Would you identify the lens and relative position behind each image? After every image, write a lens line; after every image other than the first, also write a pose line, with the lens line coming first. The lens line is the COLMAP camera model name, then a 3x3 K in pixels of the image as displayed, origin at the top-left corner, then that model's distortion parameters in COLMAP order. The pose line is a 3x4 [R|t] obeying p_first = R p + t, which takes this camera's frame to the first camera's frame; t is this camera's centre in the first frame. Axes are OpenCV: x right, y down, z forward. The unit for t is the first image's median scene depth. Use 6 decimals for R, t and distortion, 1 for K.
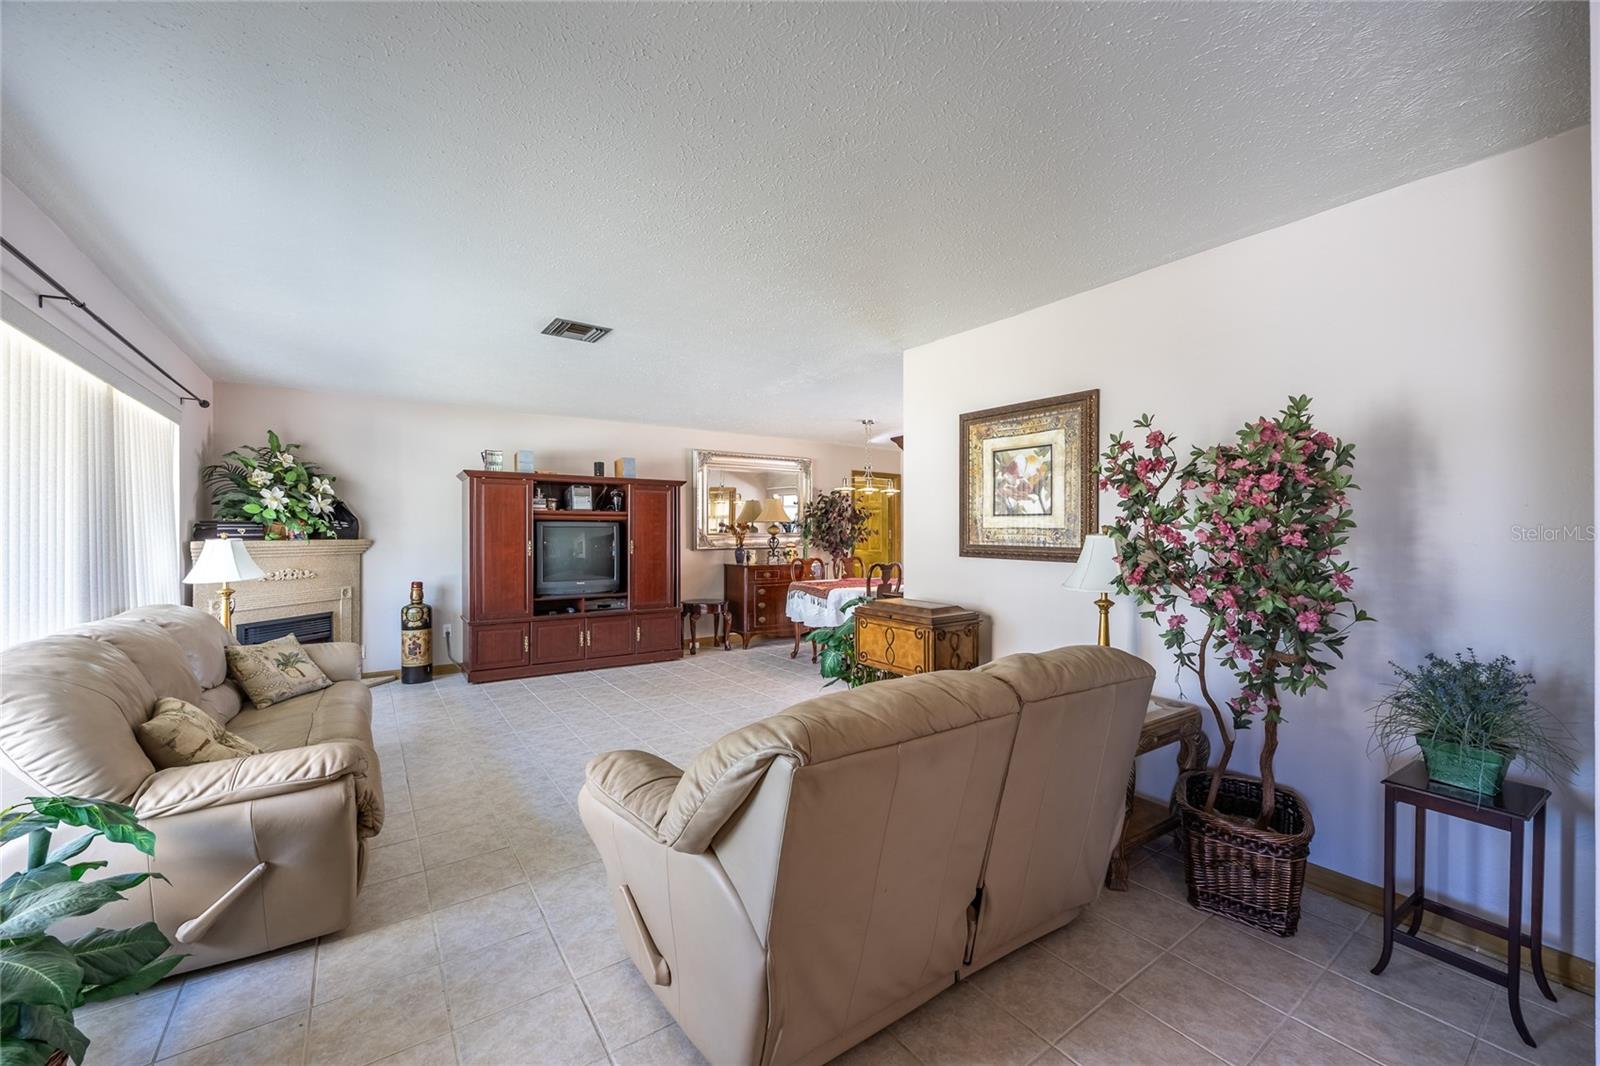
lens RADIAL K [[616.4, 0, 819.6], [0, 616.4, 533.3], [0, 0, 1]] dist [0.000458, 0.000011]
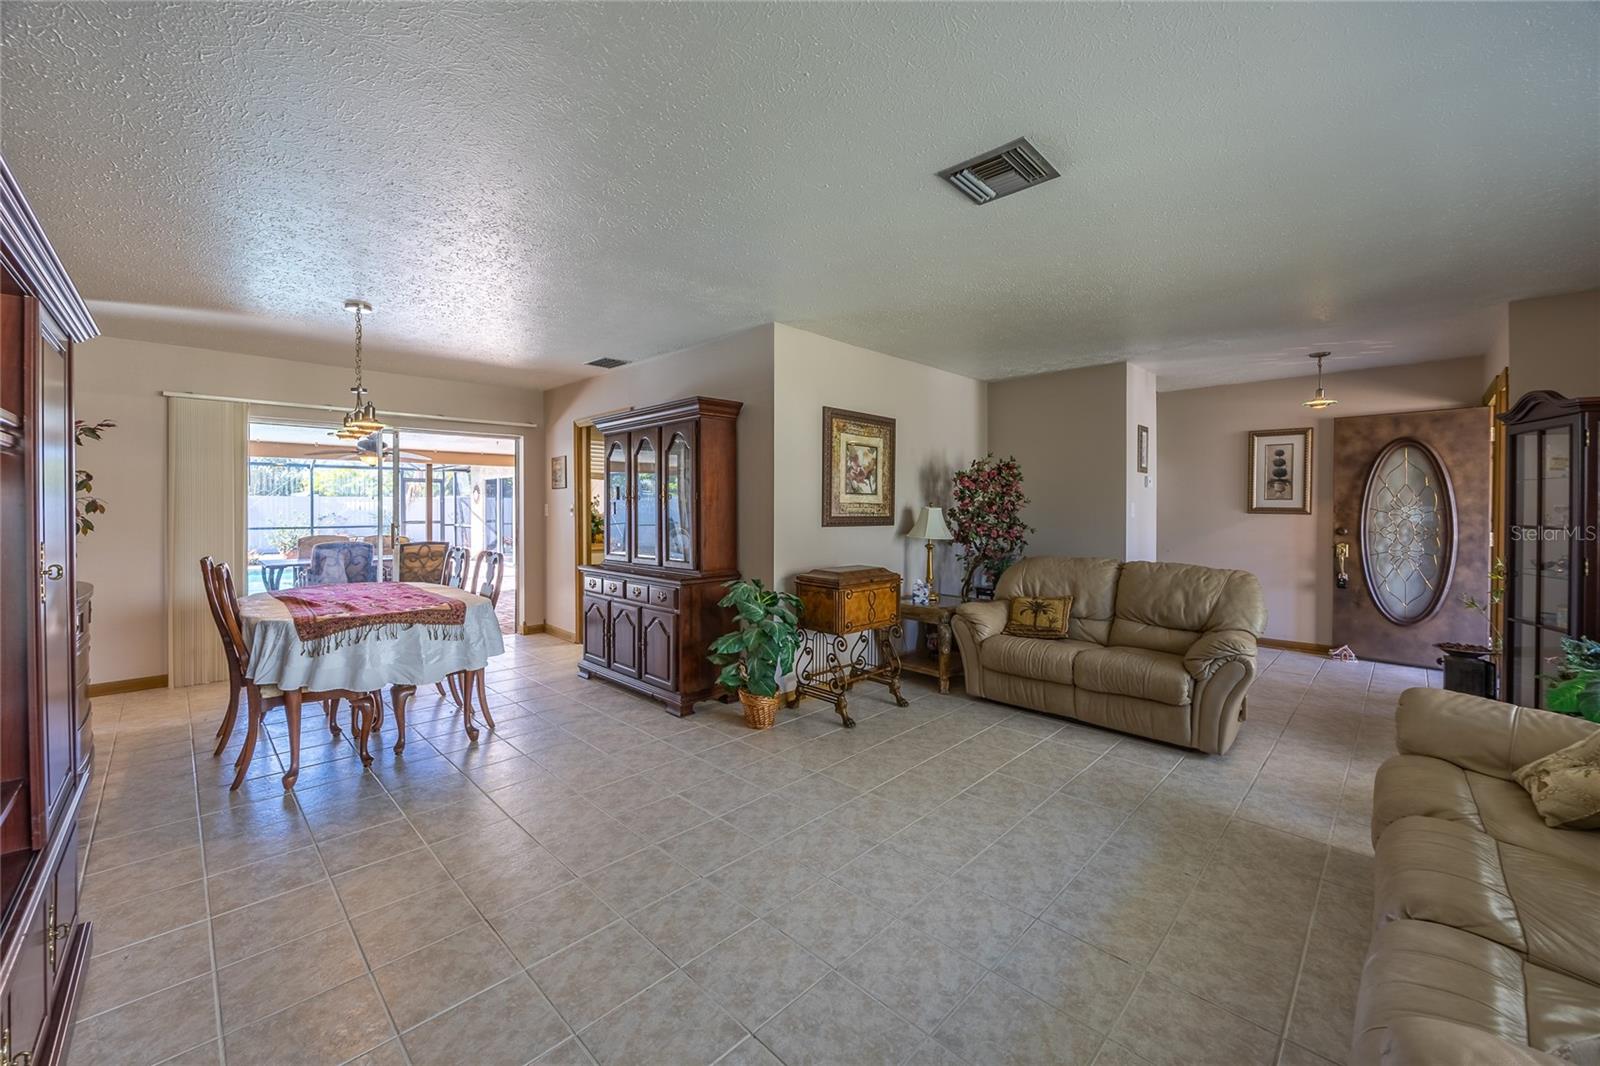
lens RADIAL K [[606.2, 0, 793.5], [0, 606.2, 512.2], [0, 0, 1]] dist [-0.000640, -0.000054]
pose [[-0.136996, -0.011295, 0.990507, -0.997996], [0.001628, 0.999931, 0.011628, -0.004384], [-0.990570, 0.003206, -0.136968, 1.334771]]
